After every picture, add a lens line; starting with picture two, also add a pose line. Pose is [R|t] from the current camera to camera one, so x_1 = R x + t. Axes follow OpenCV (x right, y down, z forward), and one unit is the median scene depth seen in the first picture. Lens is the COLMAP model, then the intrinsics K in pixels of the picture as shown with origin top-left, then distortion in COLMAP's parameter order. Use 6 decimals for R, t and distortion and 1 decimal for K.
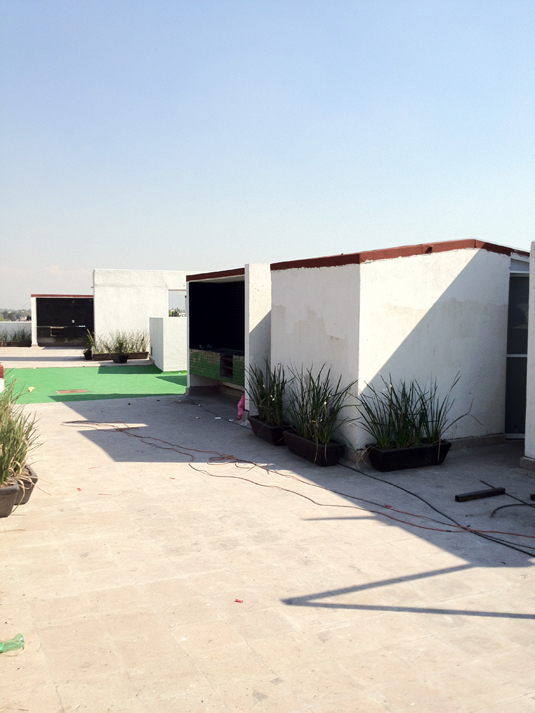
lens RADIAL K [[679.8, 0, 267.5], [0, 679.8, 356.5], [0, 0, 1]] dist [0.110006, -0.238467]
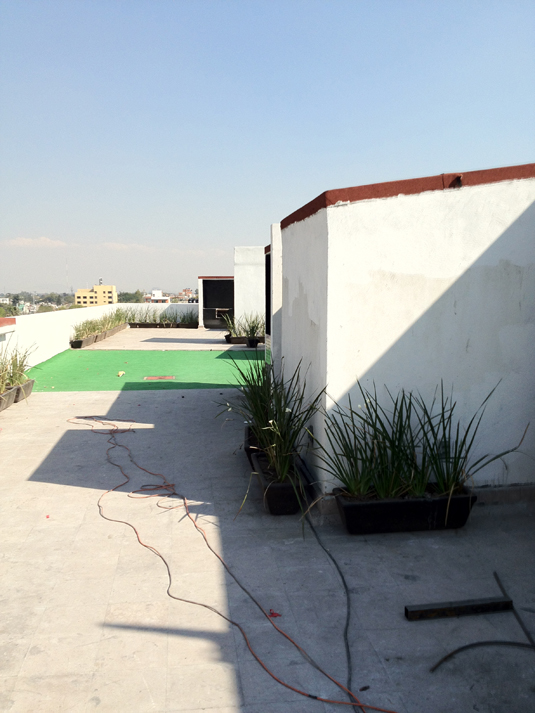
lens RADIAL K [[679.8, 0, 267.5], [0, 679.8, 356.5], [0, 0, 1]] dist [0.110006, -0.238467]
pose [[0.947806, 0.024054, -0.317940, 0.281238], [-0.015772, 0.999467, 0.028598, -0.013287], [0.318459, -0.022090, 0.947679, 0.359836]]
